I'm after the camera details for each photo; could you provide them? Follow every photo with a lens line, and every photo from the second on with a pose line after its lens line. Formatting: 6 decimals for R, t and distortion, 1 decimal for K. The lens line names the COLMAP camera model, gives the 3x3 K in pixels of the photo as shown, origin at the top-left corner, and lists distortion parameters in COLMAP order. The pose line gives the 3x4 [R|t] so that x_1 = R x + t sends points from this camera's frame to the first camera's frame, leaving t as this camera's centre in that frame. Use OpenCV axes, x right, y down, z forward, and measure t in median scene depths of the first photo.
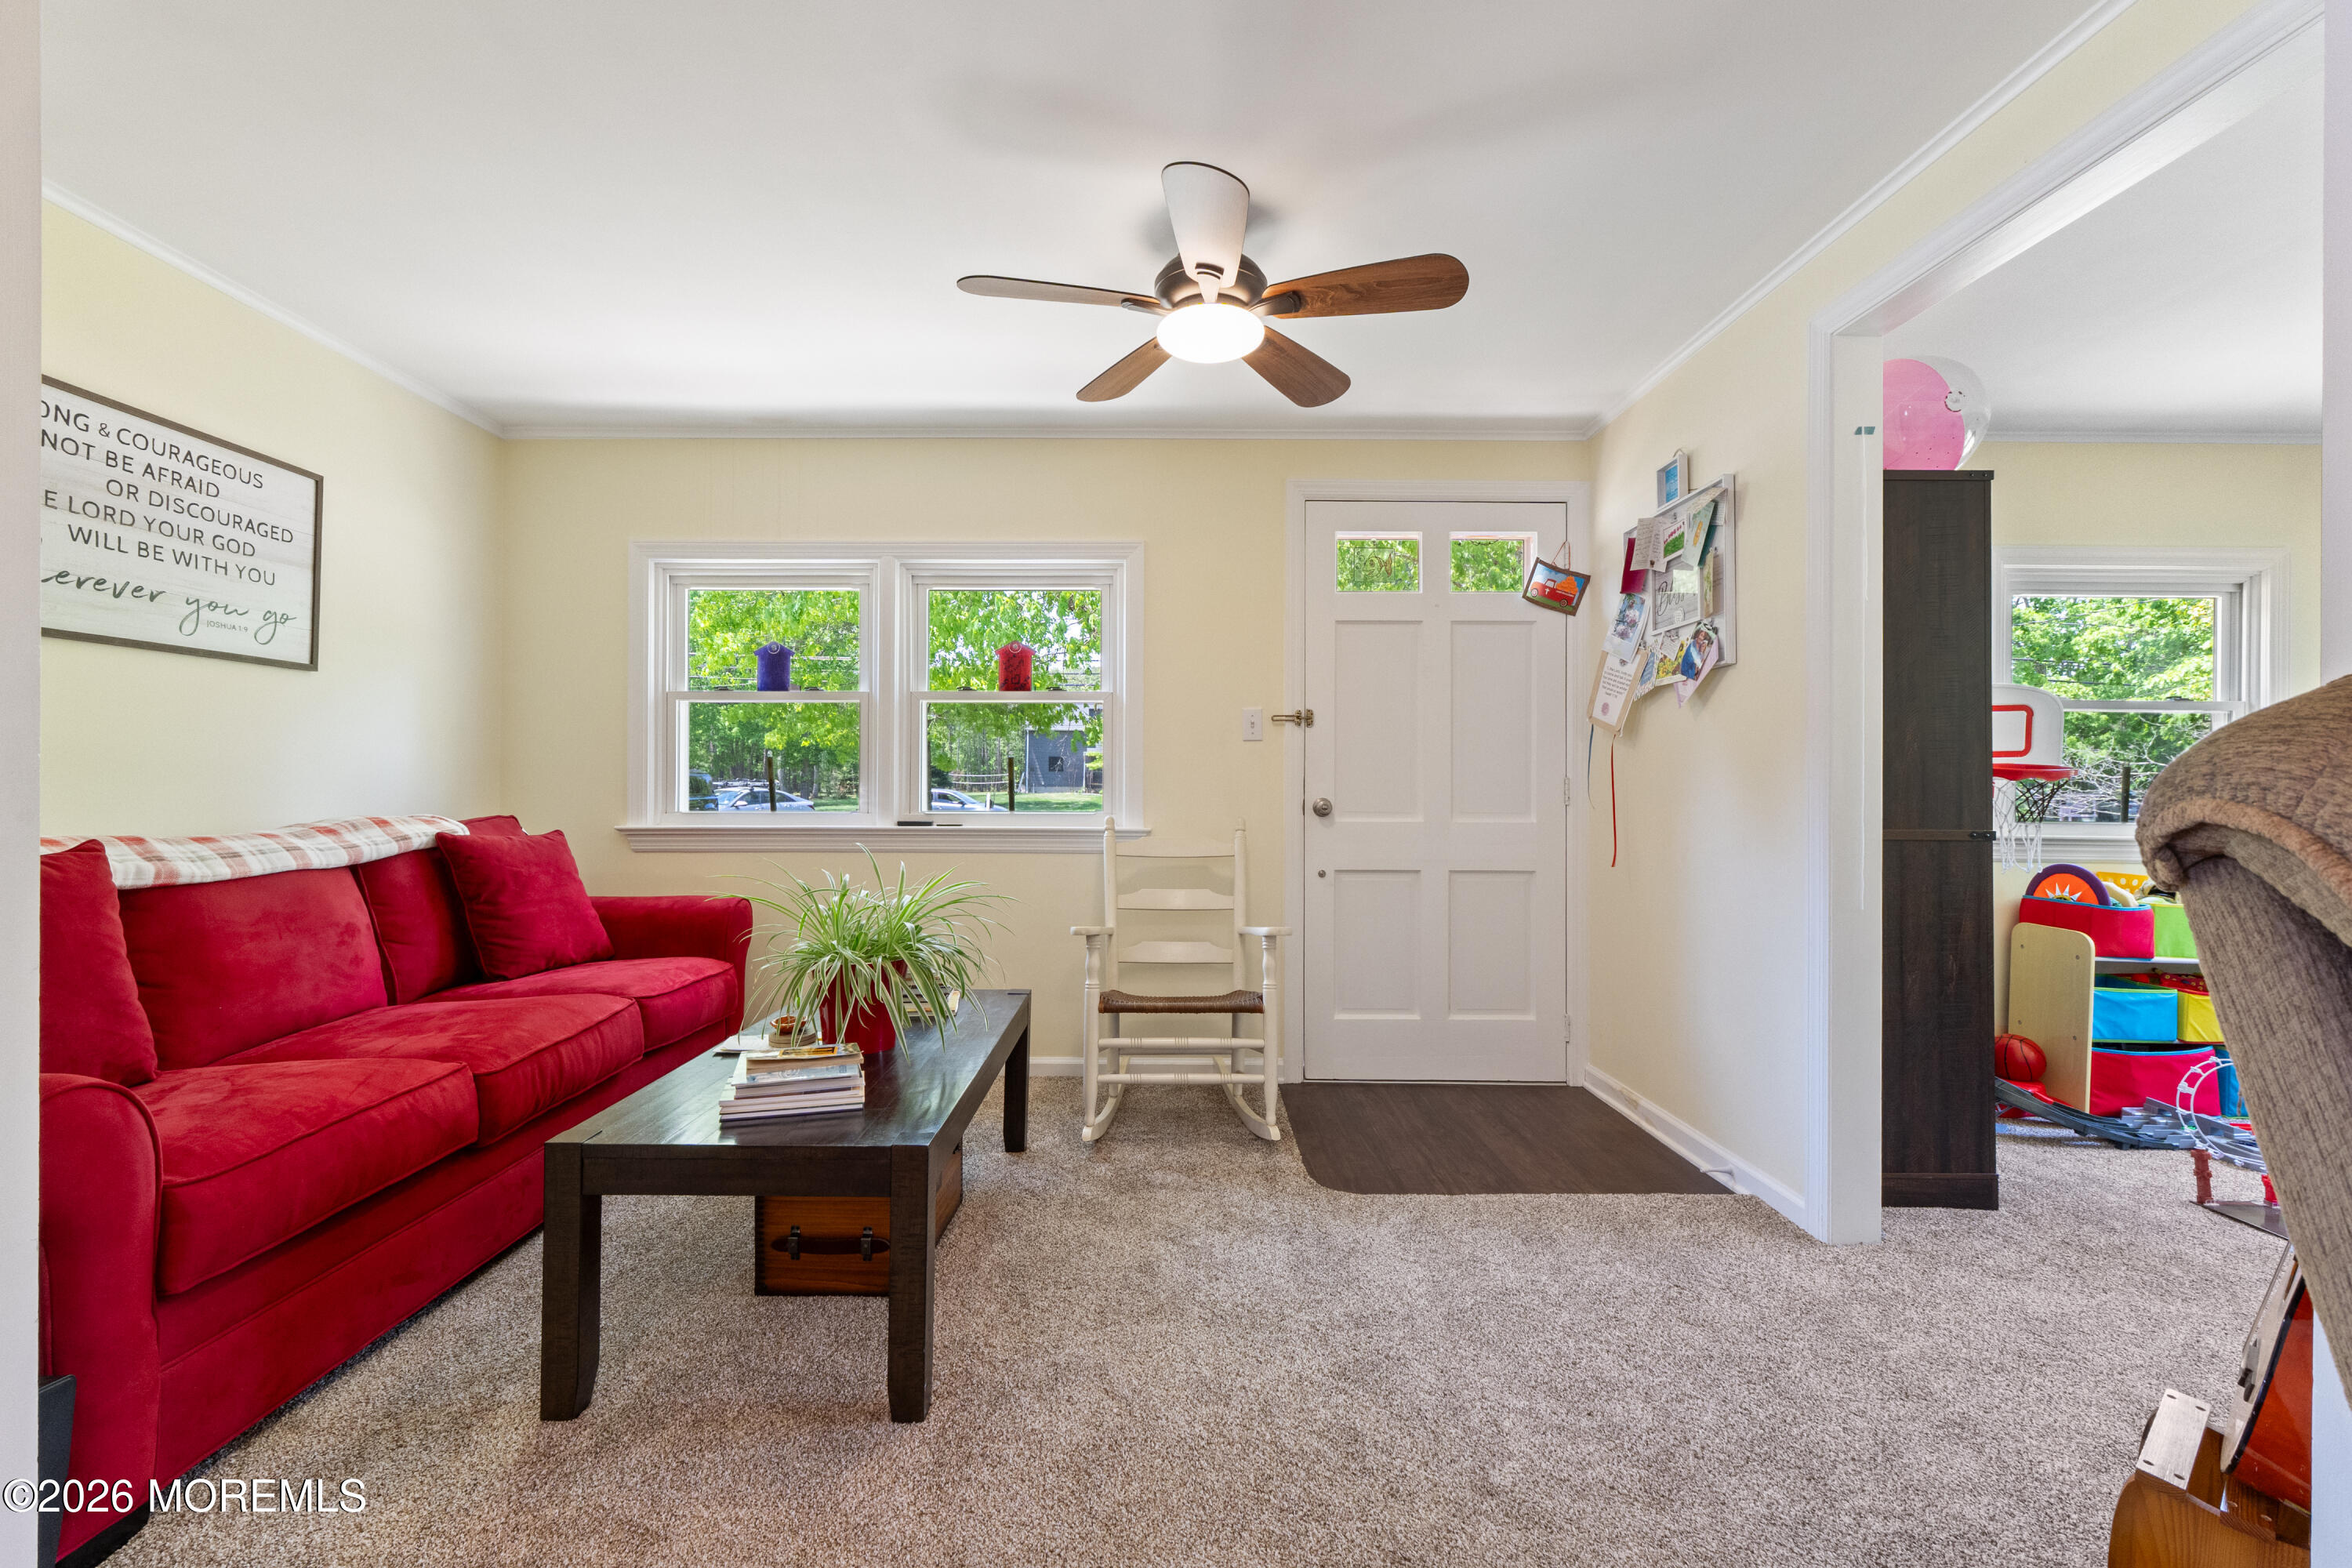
lens RADIAL K [[996.8, 0, 1176.0], [0, 996.8, 784.0], [0, 0, 1]] dist [-0.000078, 0.000298]
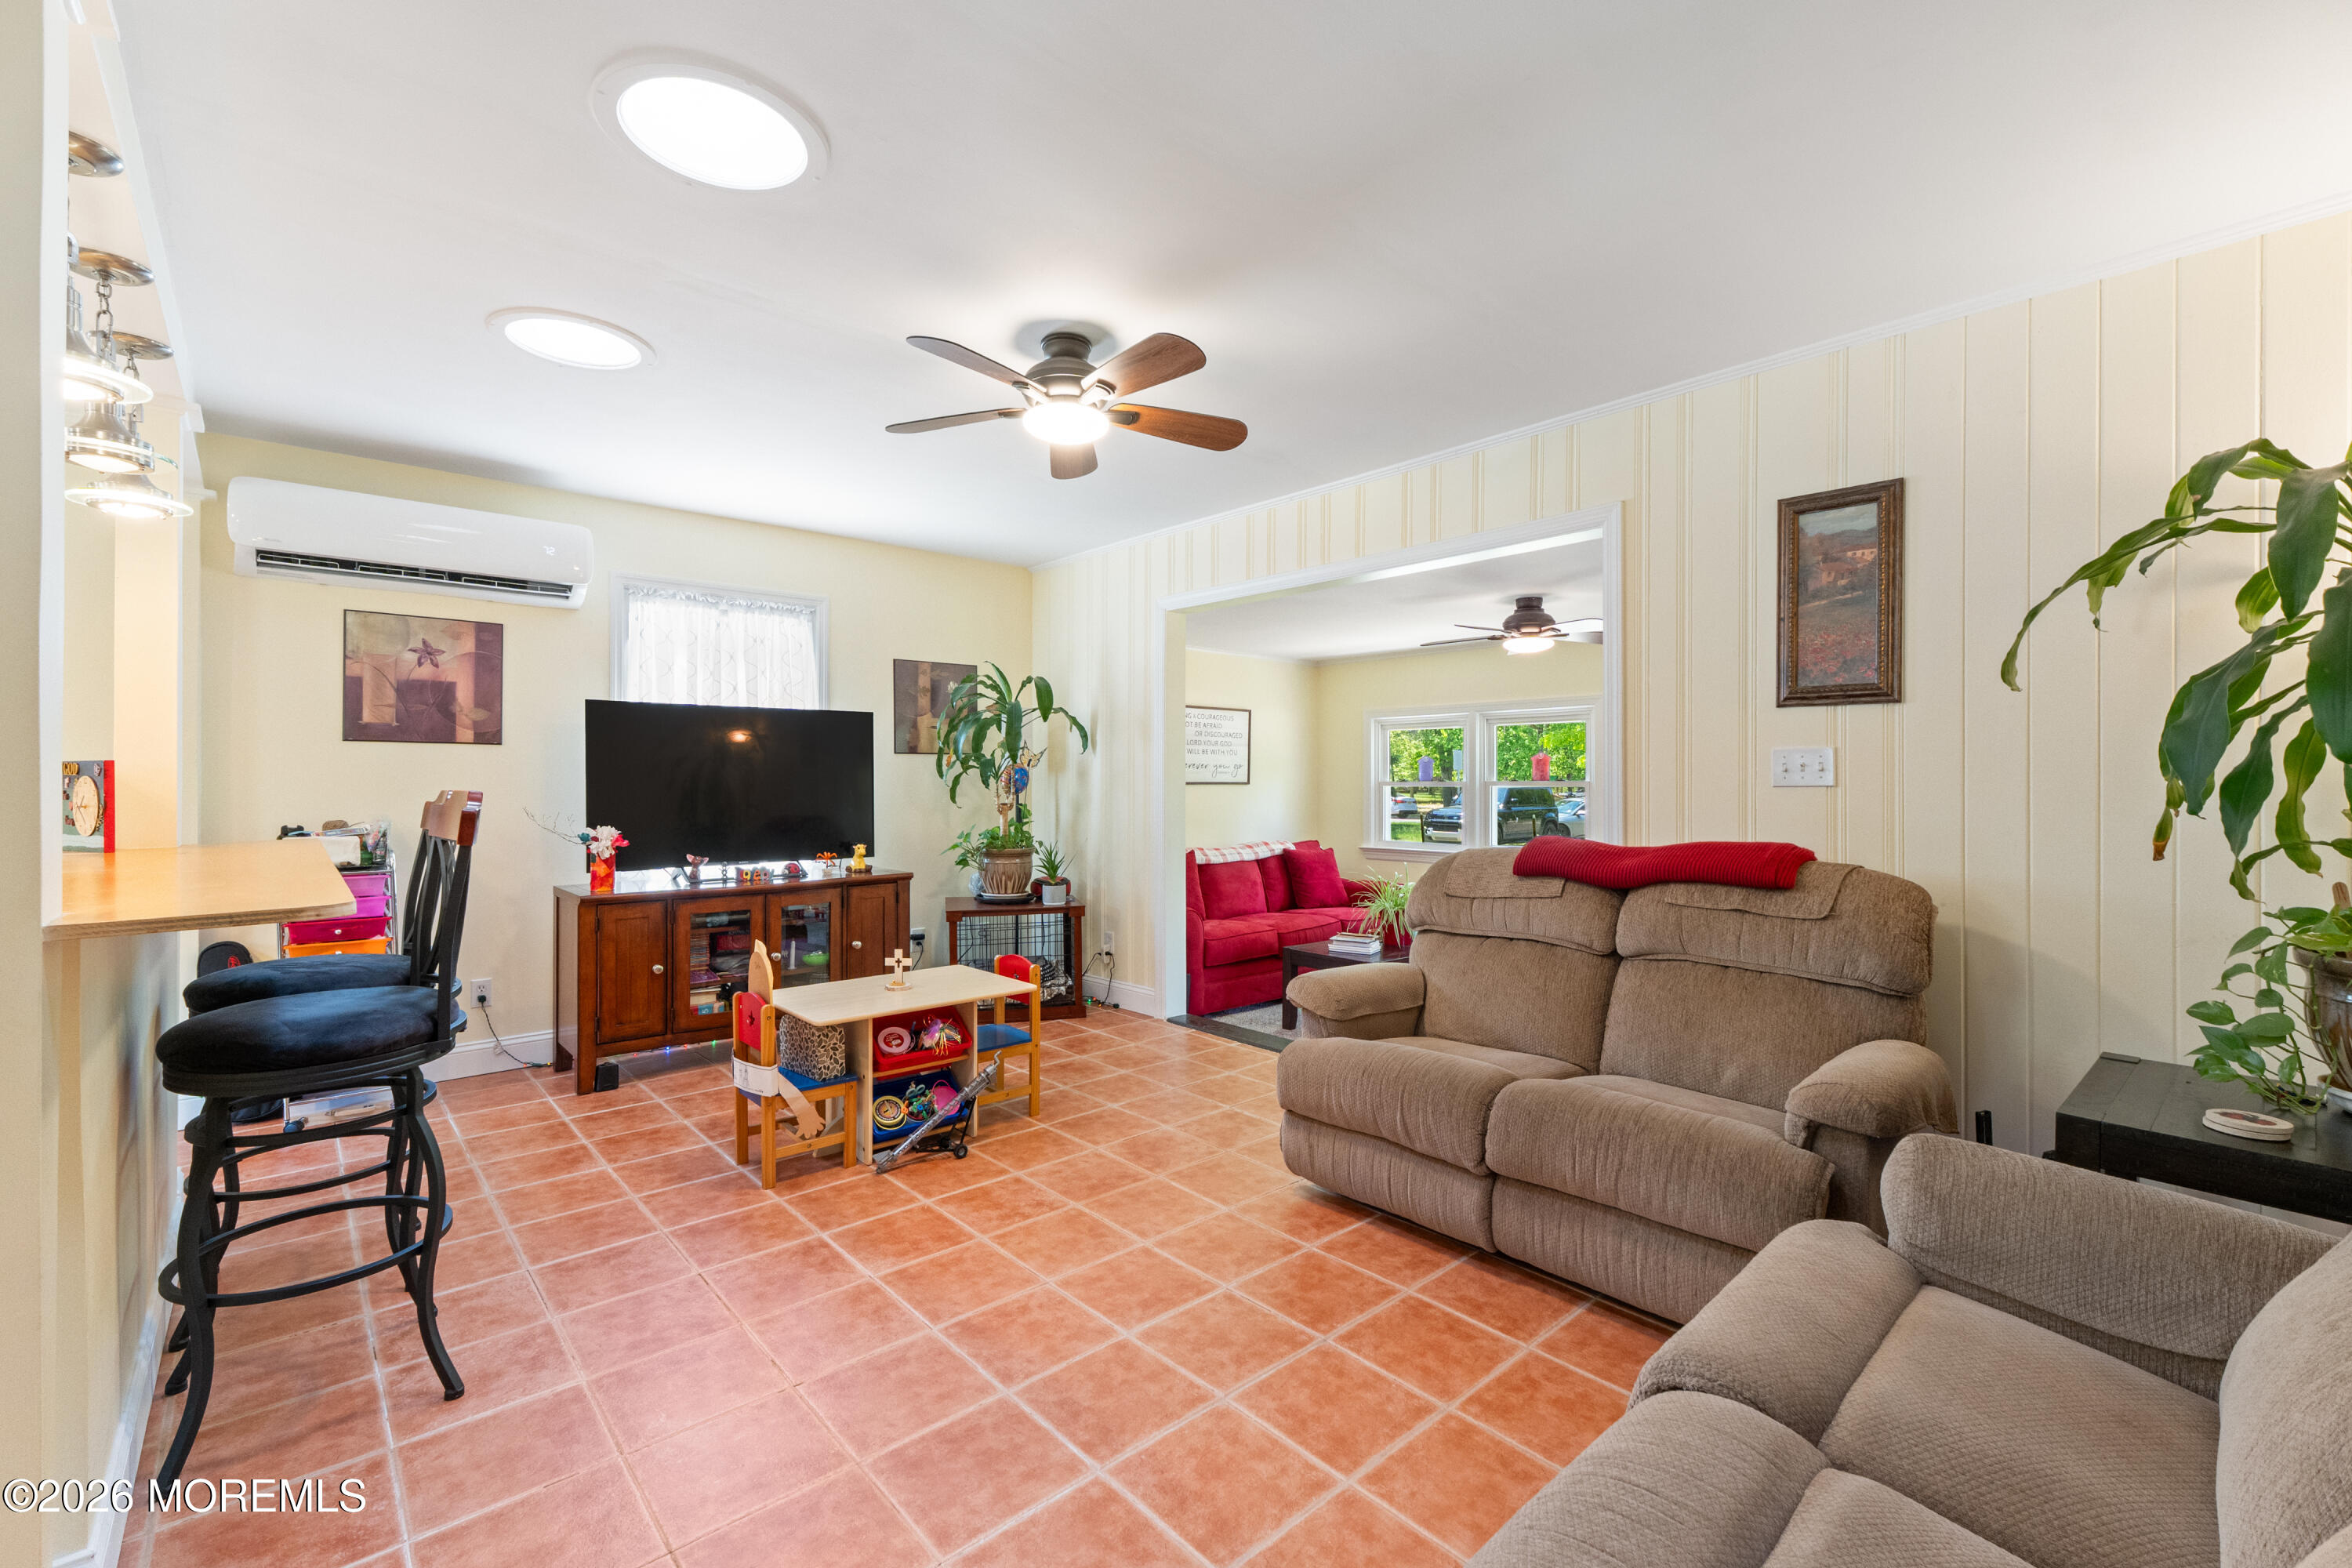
lens RADIAL K [[996.8, 0, 1176.0], [0, 996.8, 784.0], [0, 0, 1]] dist [-0.000078, 0.000298]
pose [[0.670394, -0.000392, -0.742005, 1.029031], [0.000579, 1.000000, -0.000006, -0.123534], [0.742005, -0.000425, 0.670394, -0.972194]]
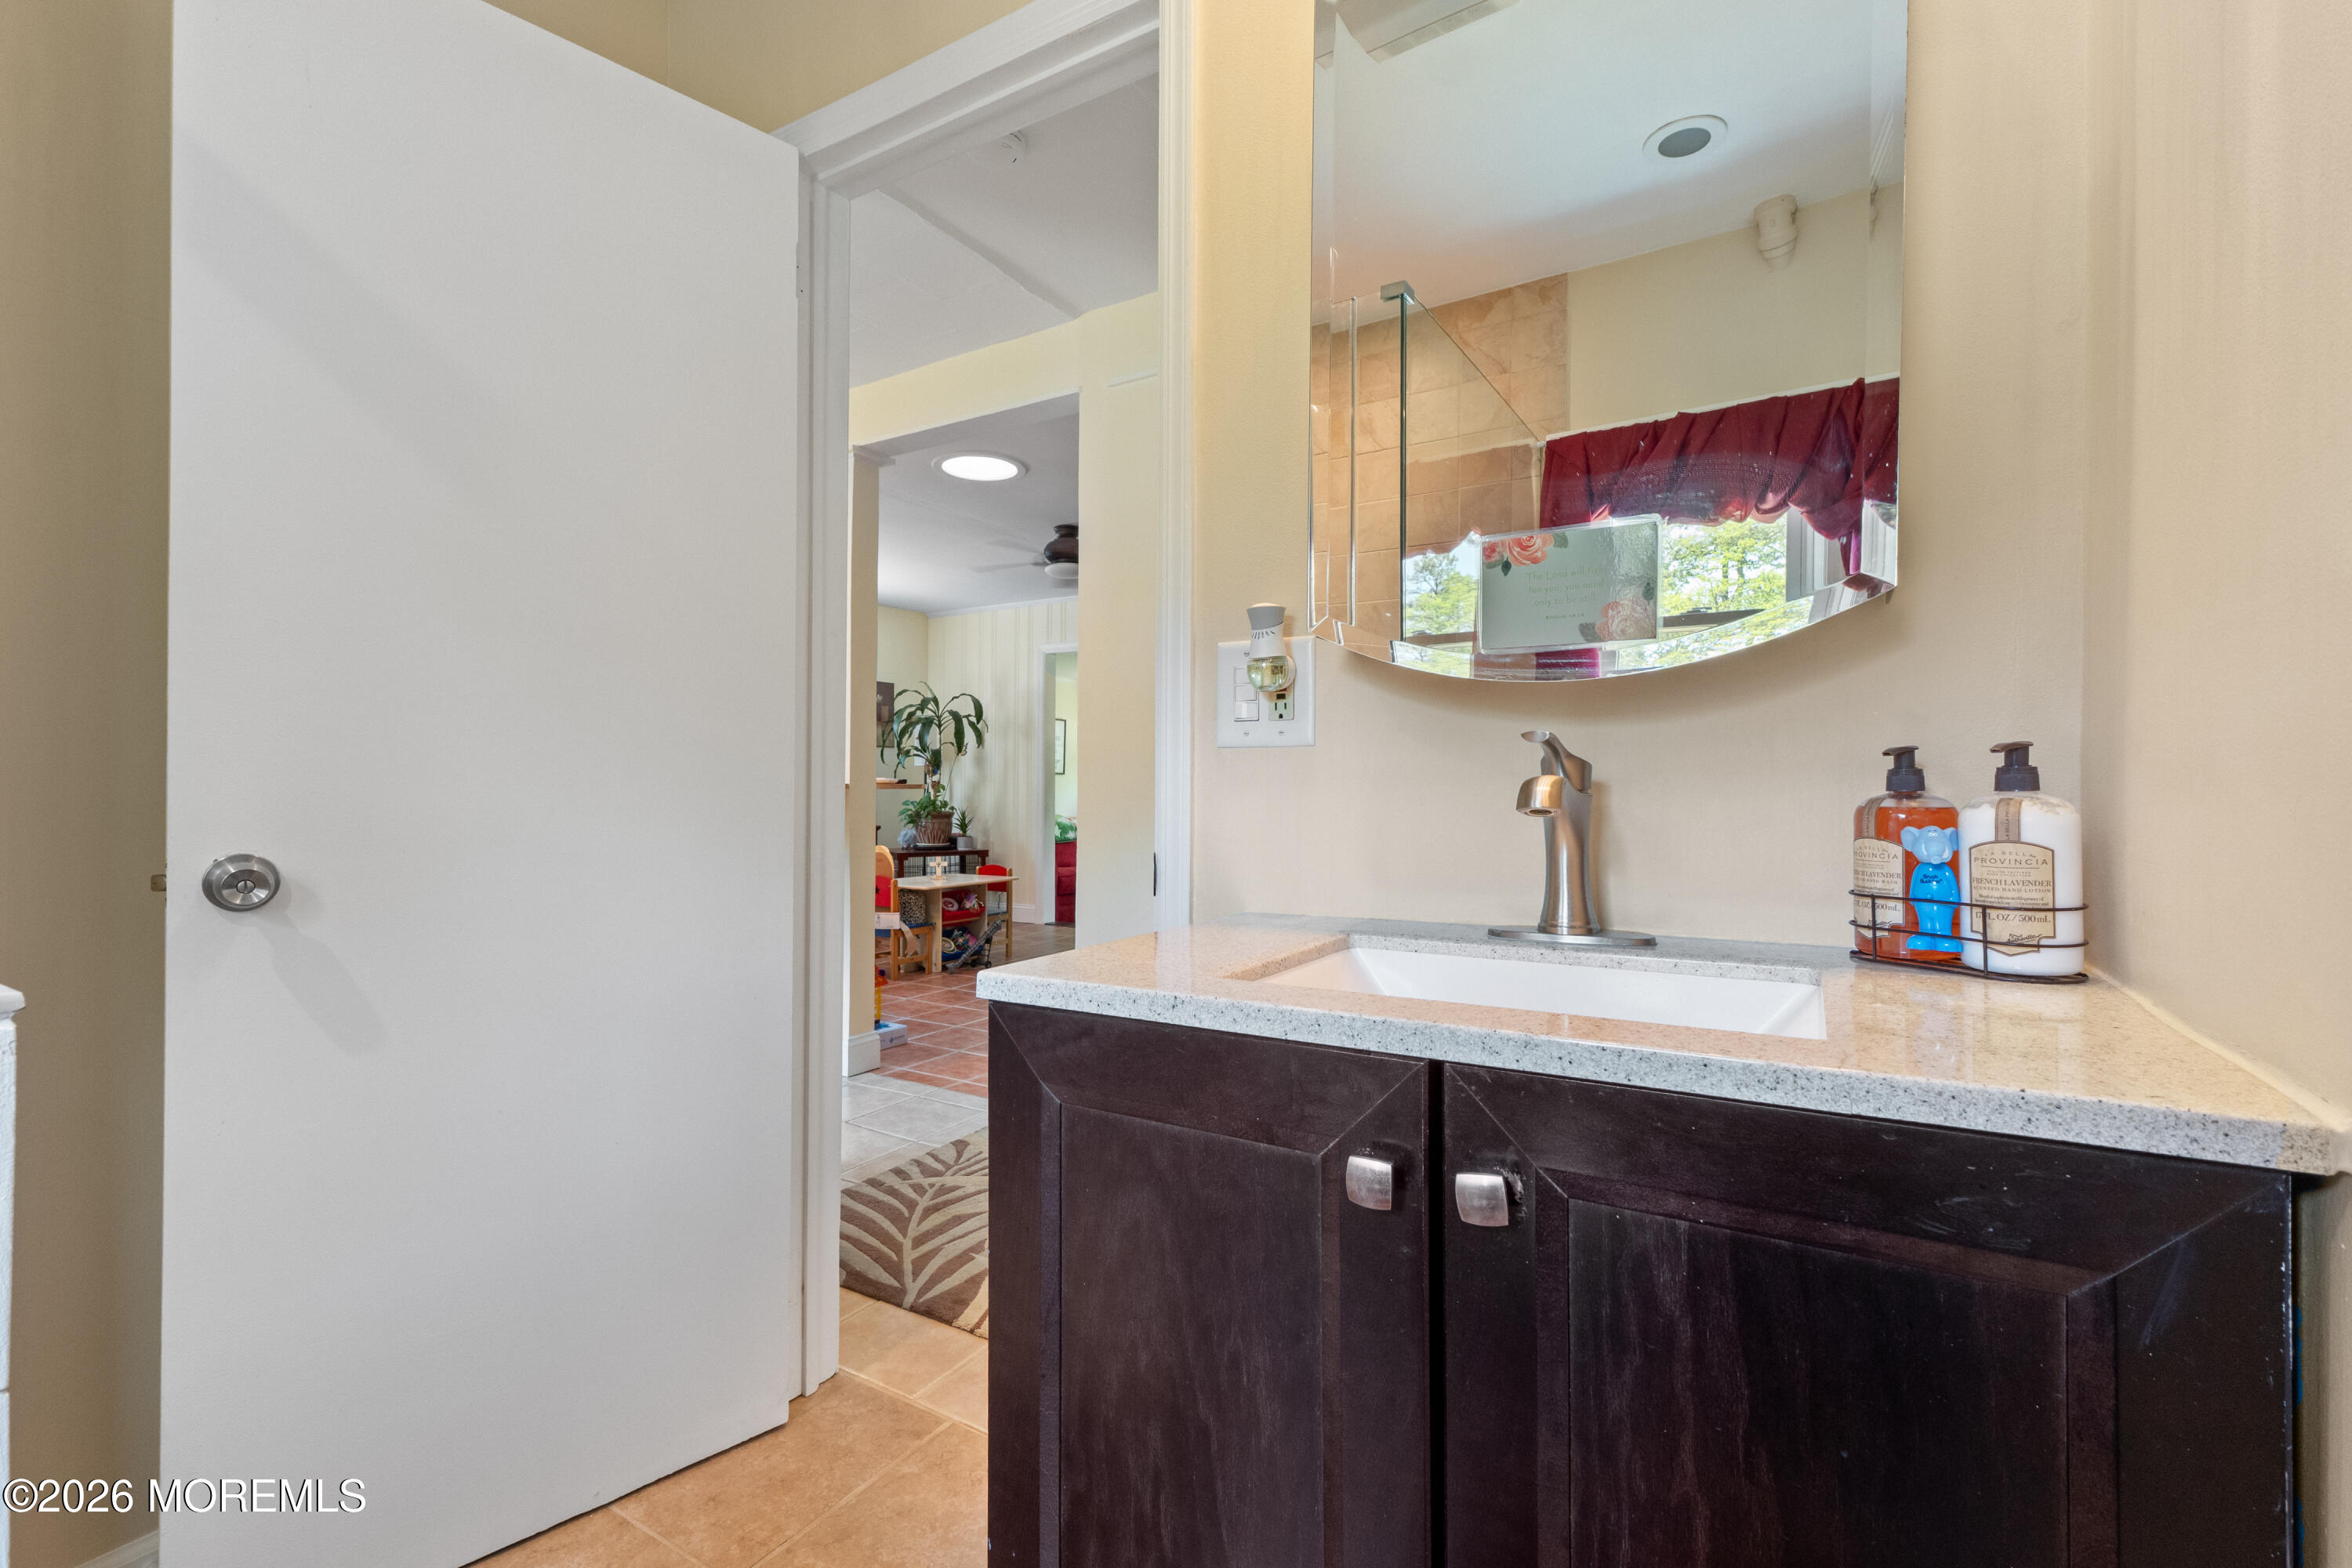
lens RADIAL K [[996.8, 0, 1176.0], [0, 996.8, 784.0], [0, 0, 1]] dist [-0.000078, 0.000298]
pose [[0.858870, -0.006687, -0.512150, 1.426749], [-0.001120, 0.999888, -0.014933, -0.032819], [0.512192, 0.013399, 0.858766, -2.054947]]
